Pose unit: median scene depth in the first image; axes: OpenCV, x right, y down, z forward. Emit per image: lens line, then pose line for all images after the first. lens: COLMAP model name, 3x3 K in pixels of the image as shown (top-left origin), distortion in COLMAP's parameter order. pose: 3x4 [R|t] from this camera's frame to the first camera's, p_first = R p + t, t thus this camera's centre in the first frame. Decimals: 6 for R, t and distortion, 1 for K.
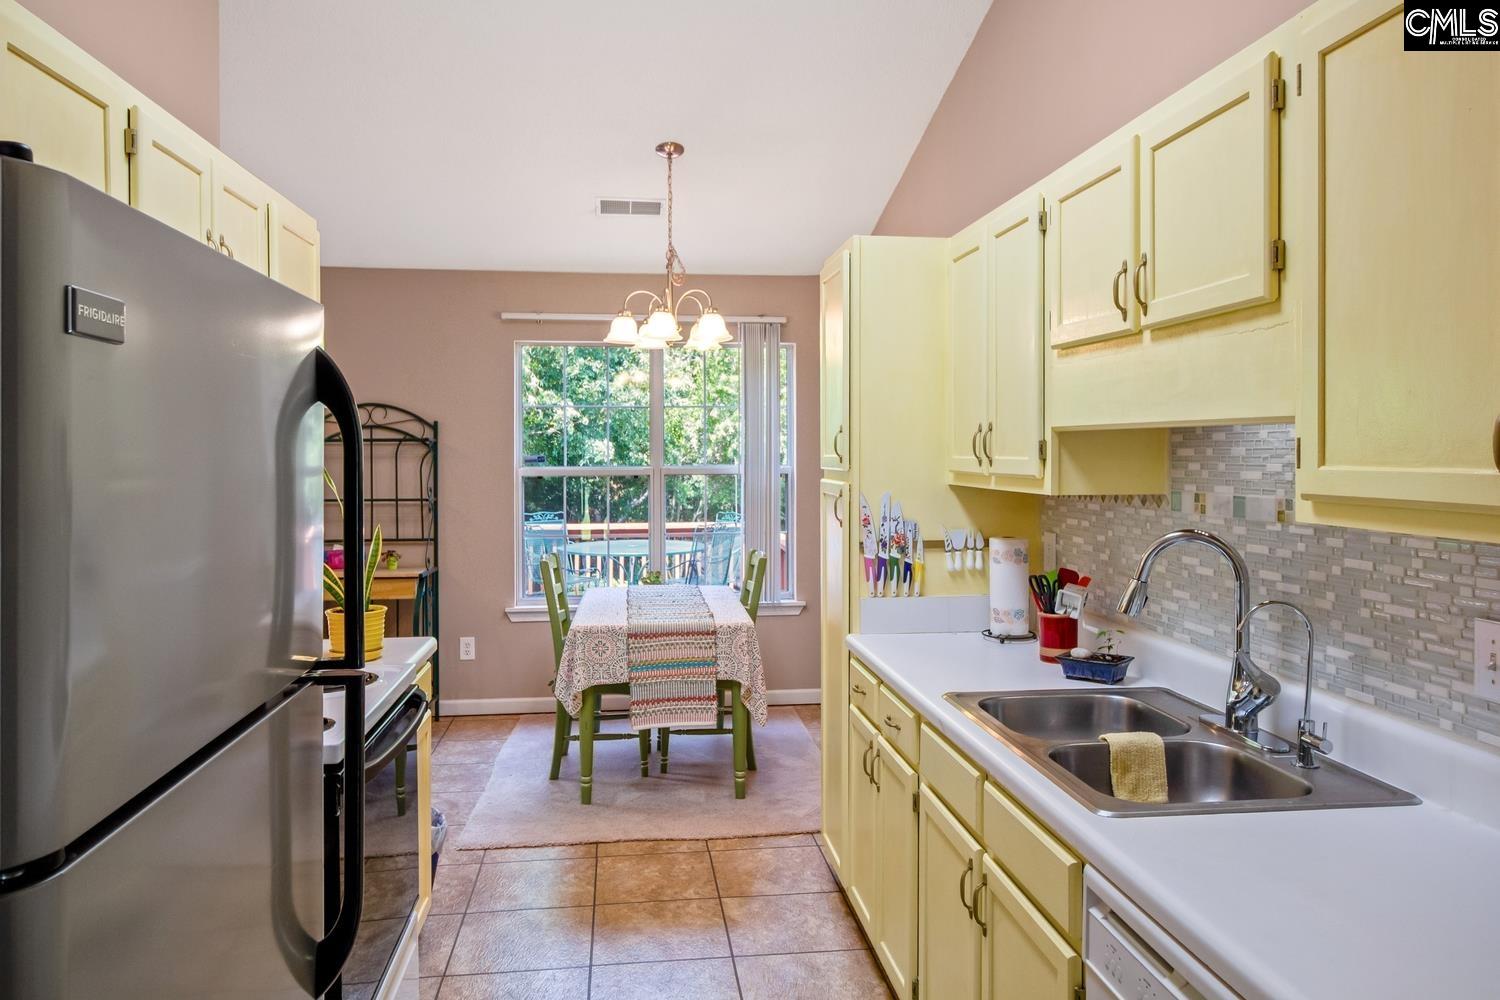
lens RADIAL K [[1011.4, 0, 750.1], [0, 1011.4, 448.9], [0, 0, 1]] dist [-0.000318, 0.000190]
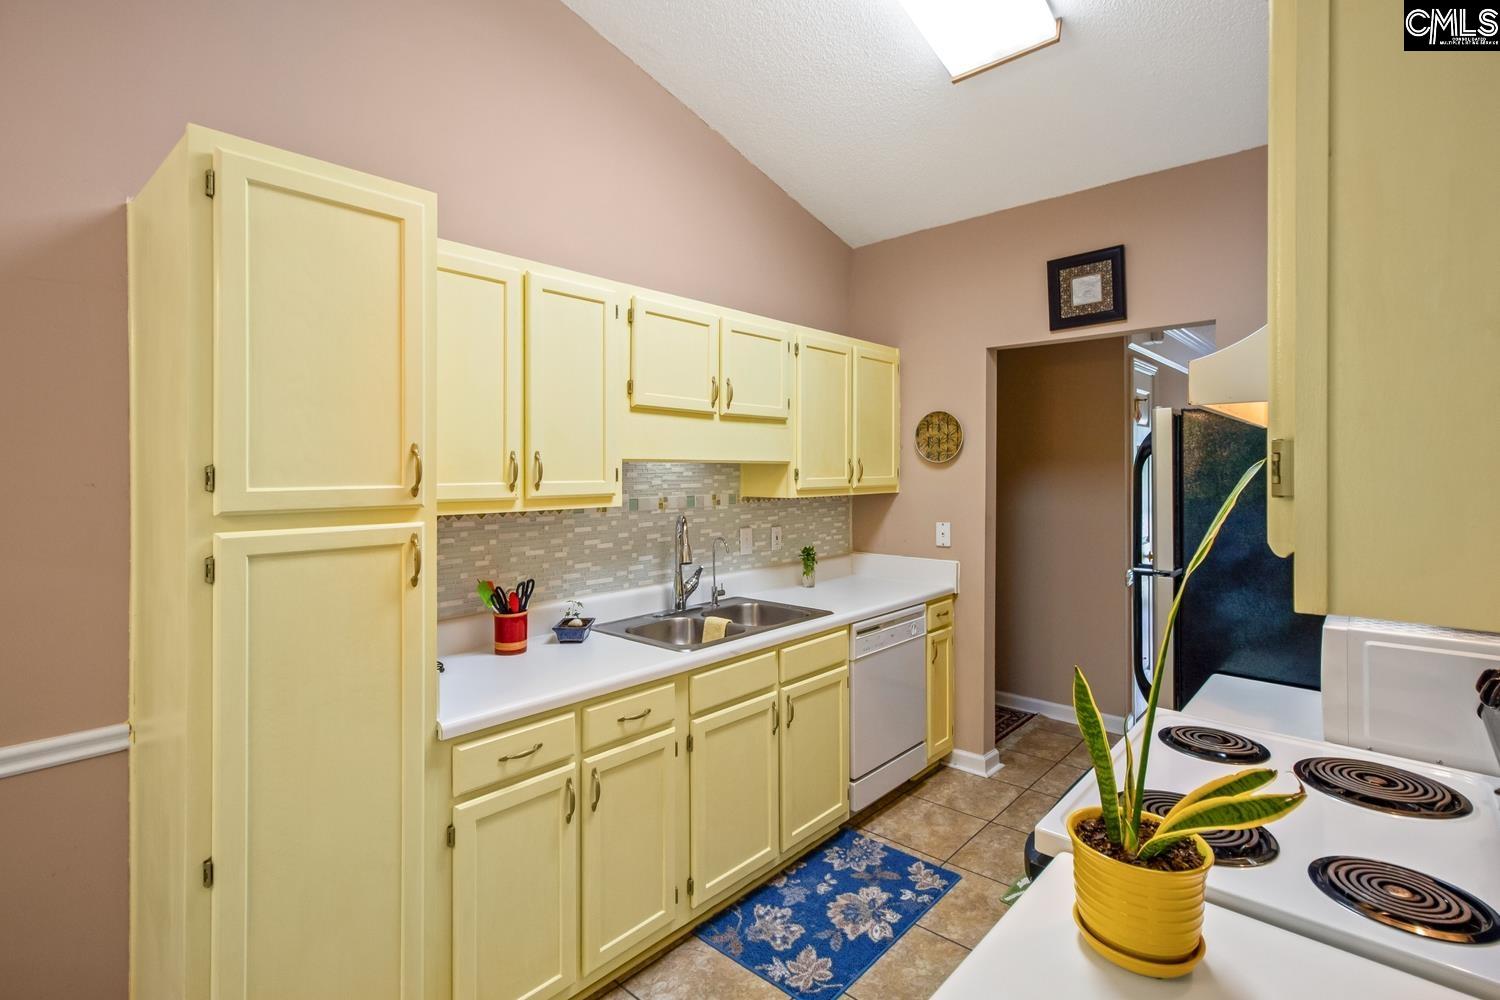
lens RADIAL K [[699.3, 0, 750.4], [0, 699.3, 477.9], [0, 0, 1]] dist [-0.001672, -0.000115]
pose [[-0.649092, 0.002086, 0.760707, -0.665175], [0.008002, 0.999960, 0.004085, 0.004865], [-0.760668, 0.008739, -0.649083, 1.741496]]
